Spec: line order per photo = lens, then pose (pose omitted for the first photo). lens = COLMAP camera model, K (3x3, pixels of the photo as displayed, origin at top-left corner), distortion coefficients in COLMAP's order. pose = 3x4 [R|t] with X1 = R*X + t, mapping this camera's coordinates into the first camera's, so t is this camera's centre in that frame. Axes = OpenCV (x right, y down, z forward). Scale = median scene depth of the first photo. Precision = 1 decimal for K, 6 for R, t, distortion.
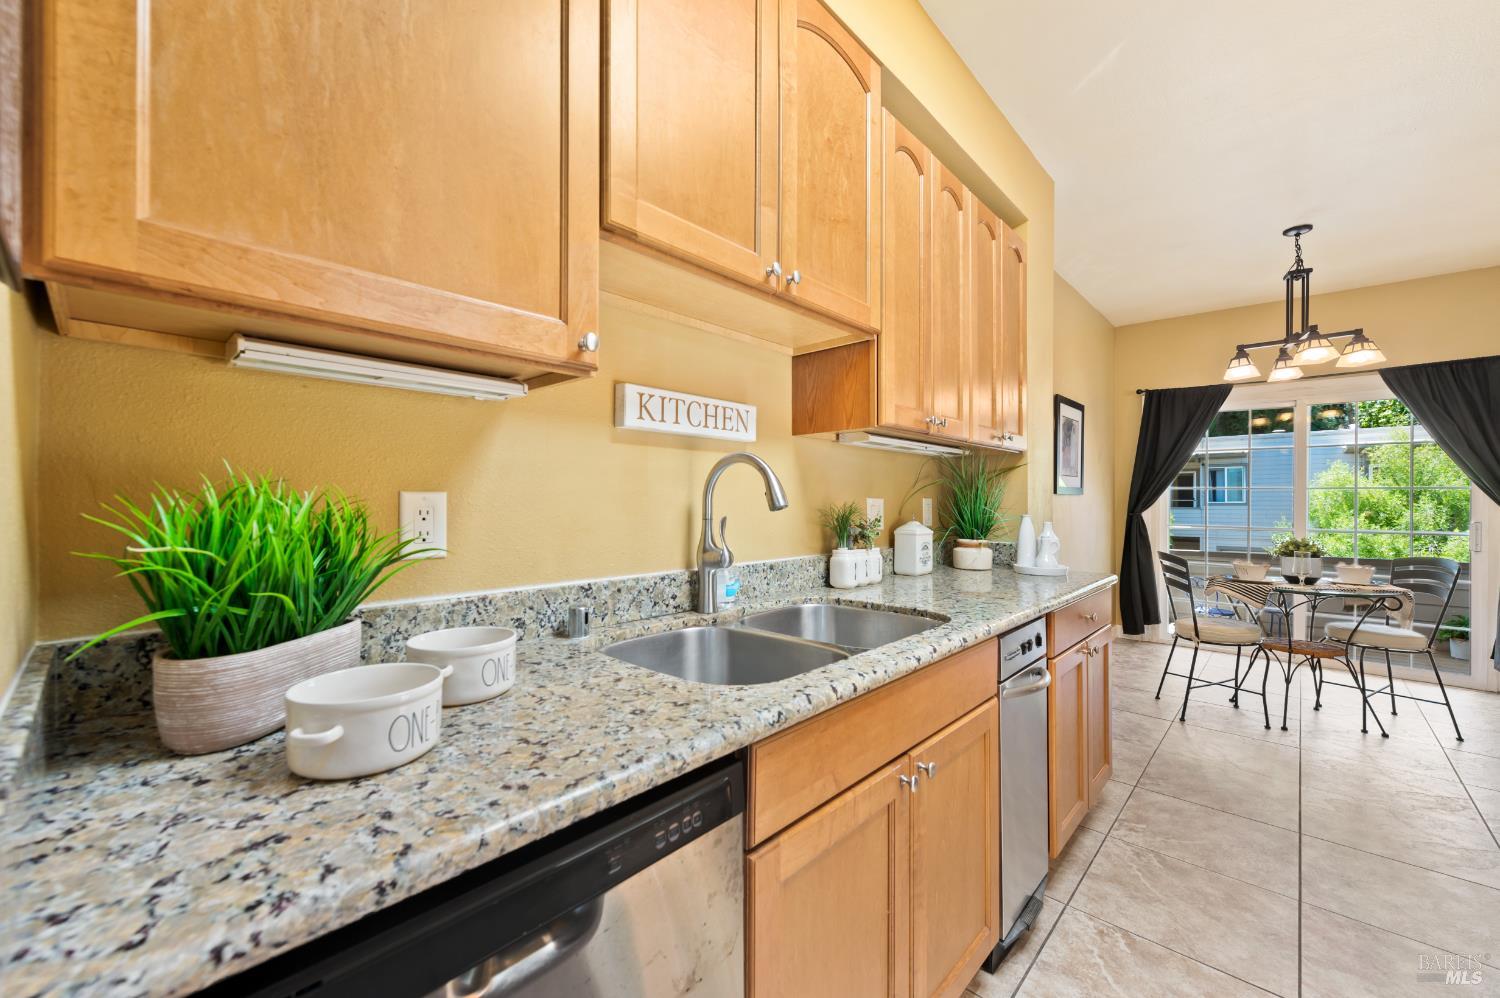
lens RADIAL K [[591.4, 0, 739.8], [0, 591.4, 496.8], [0, 0, 1]] dist [0.009799, -0.002856]
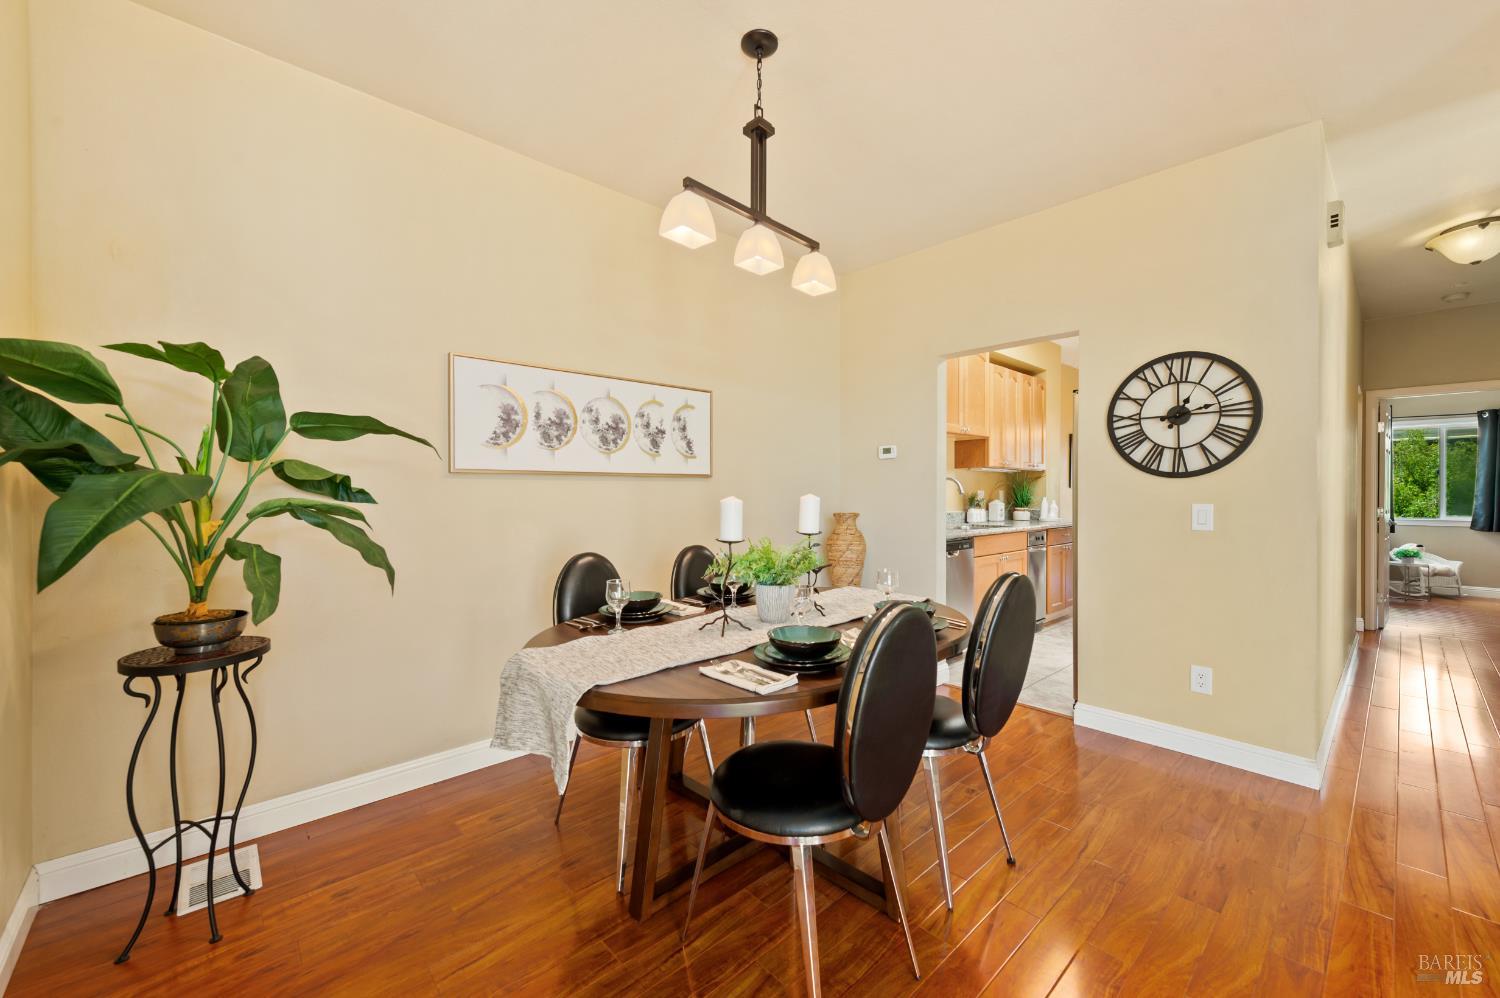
lens RADIAL K [[591.4, 0, 746.0], [0, 591.4, 495.5], [0, 0, 1]] dist [0.009799, -0.002856]
pose [[0.996151, 0.000687, -0.087650, -0.385232], [0.000669, 0.999880, 0.015445, -0.011342], [0.087650, -0.015444, 0.996032, -1.129141]]
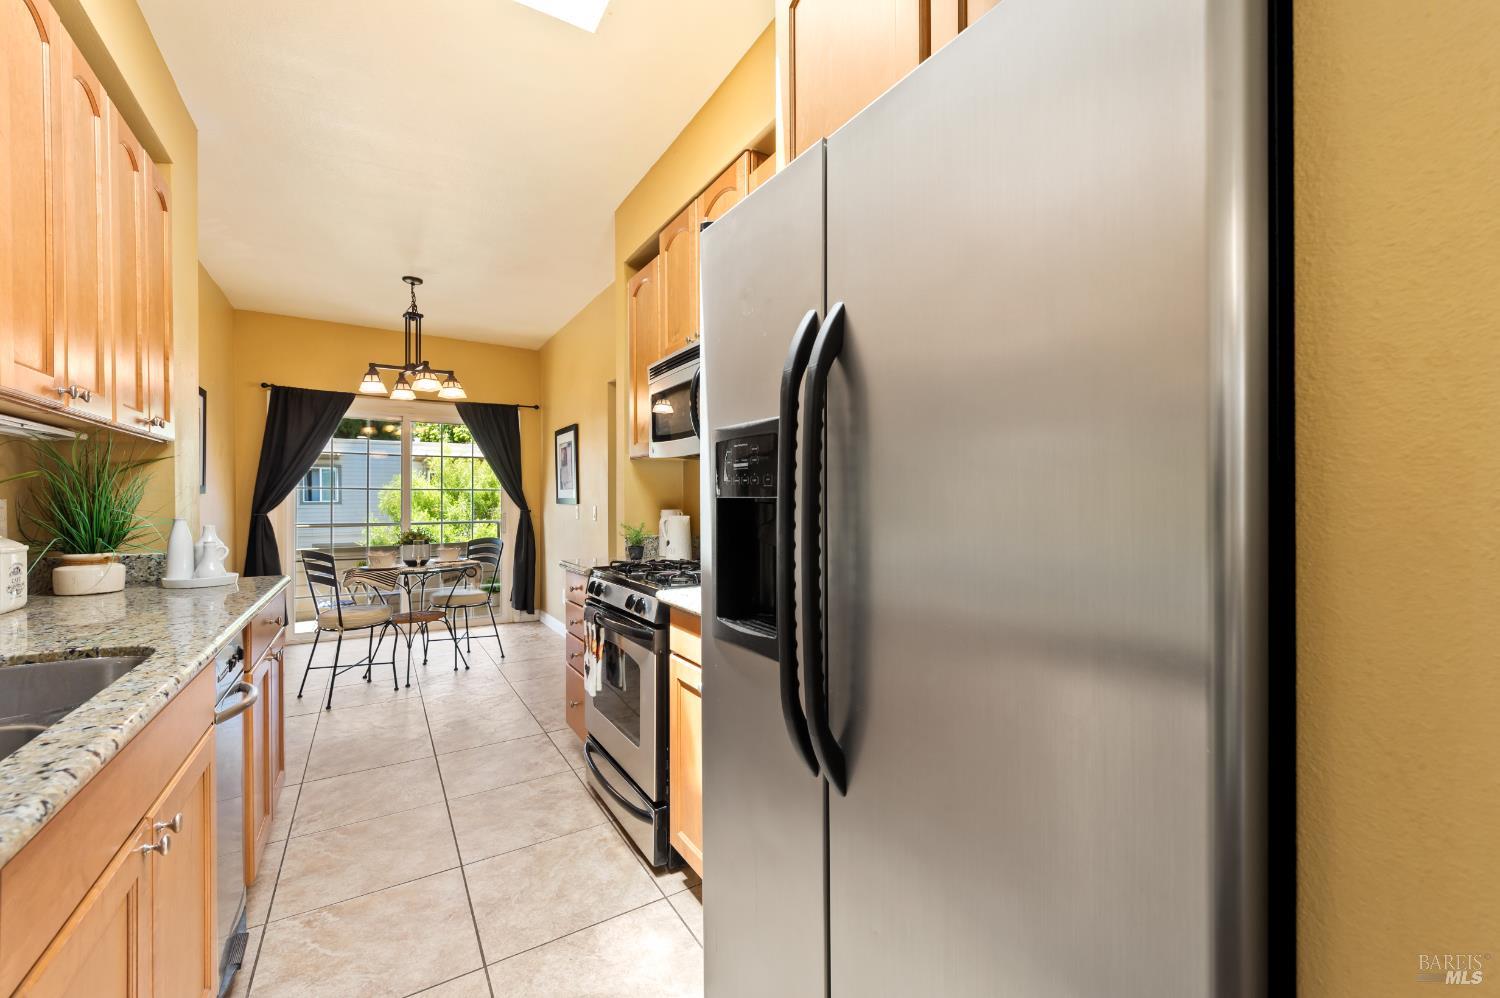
lens RADIAL K [[602.9, 0, 760.9], [0, 602.9, 501.1], [0, 0, 1]] dist [-0.002694, -0.000038]
pose [[0.240735, -0.008190, 0.970556, -0.106572], [0.000195, 0.999965, 0.008390, -0.000260], [-0.970591, -0.001831, 0.240728, -0.001040]]
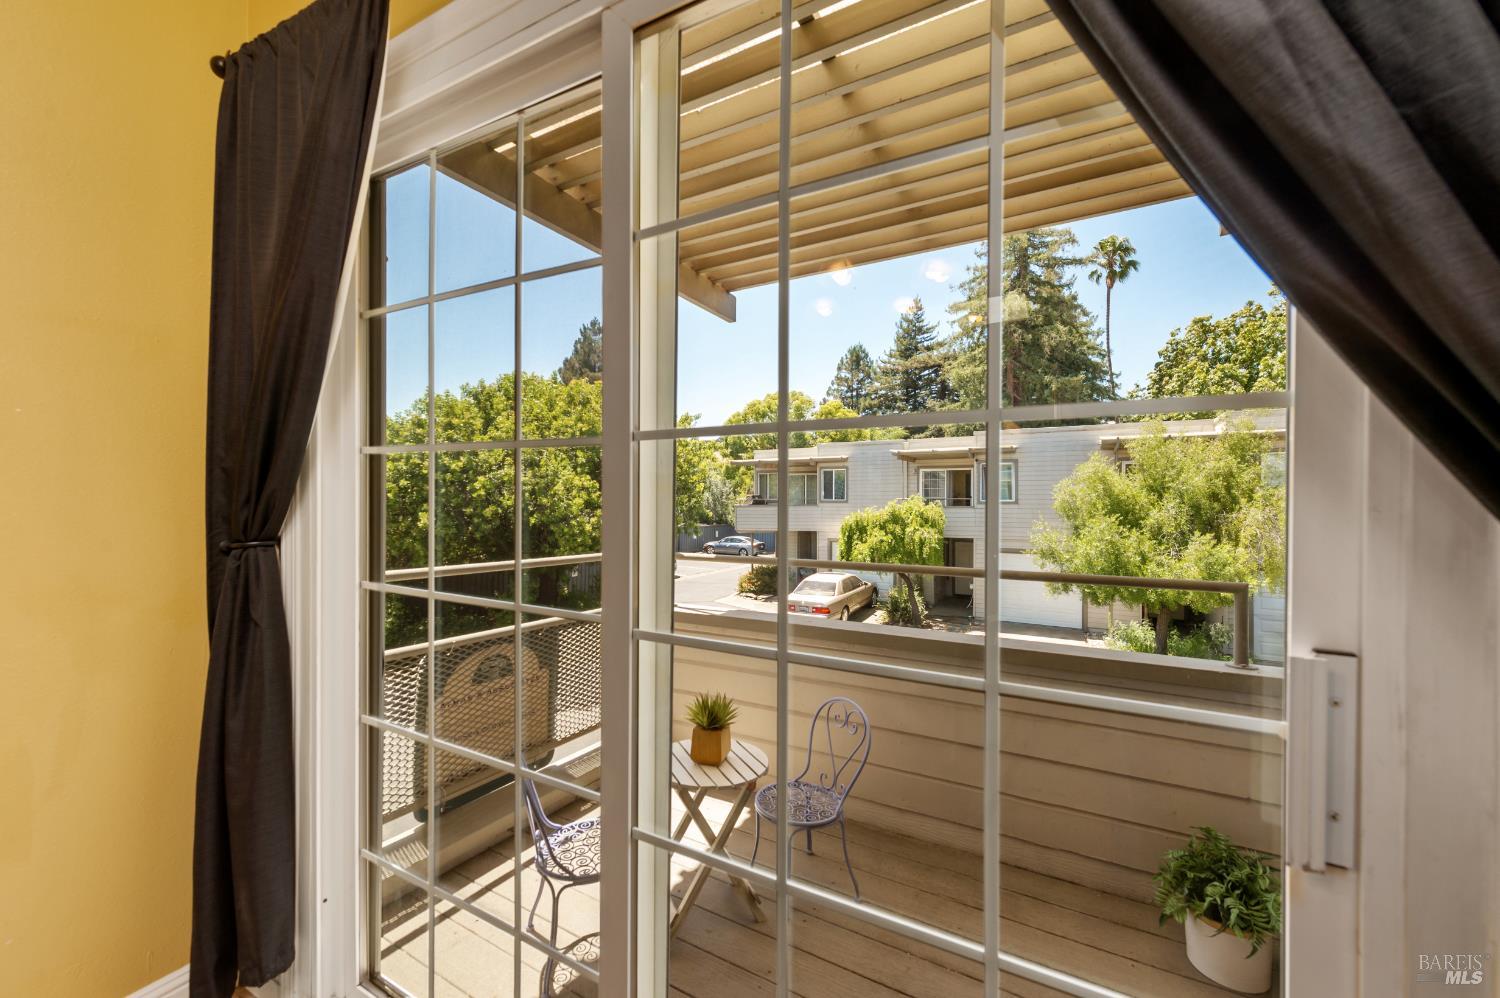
lens RADIAL K [[591.4, 0, 745.9], [0, 591.4, 503.9], [0, 0, 1]] dist [0.009799, -0.002856]
pose [[0.973768, -0.000842, 0.227543, 1.245954], [-0.001996, 0.999923, 0.012242, 0.019201], [-0.227536, -0.012375, 0.973691, 1.052364]]
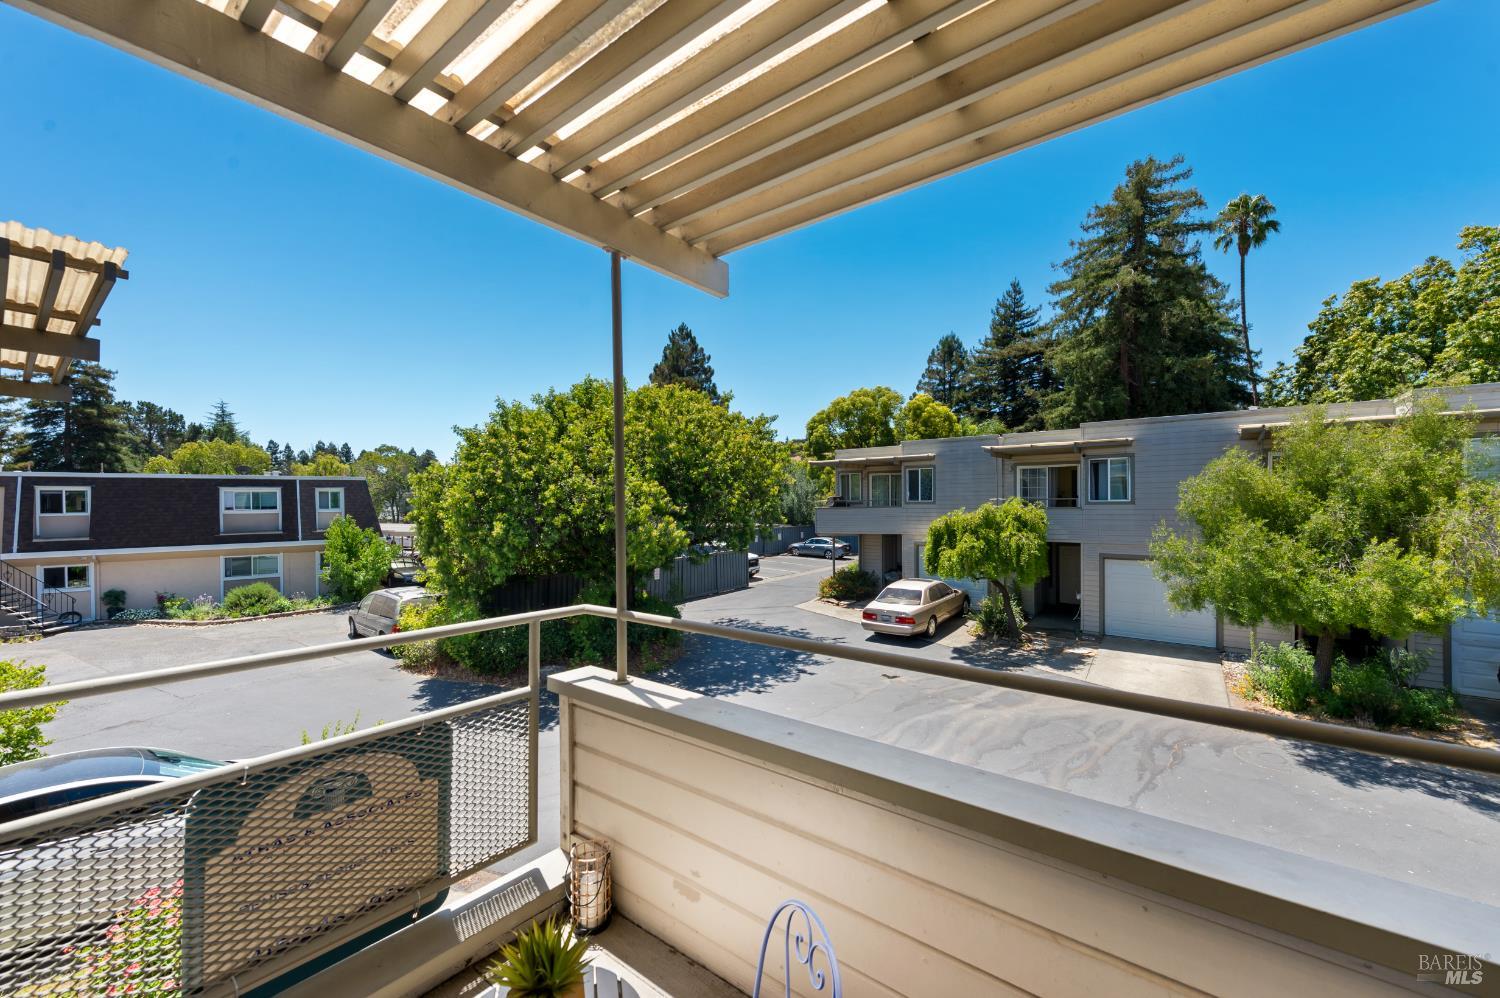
lens RADIAL K [[591.4, 0, 745.0], [0, 591.4, 506.5], [0, 0, 1]] dist [0.009799, -0.002856]
pose [[0.996774, -0.013184, 0.079166, 1.394983], [0.011915, 0.999793, 0.016476, -0.014508], [-0.079367, -0.015480, 0.996725, 1.243483]]
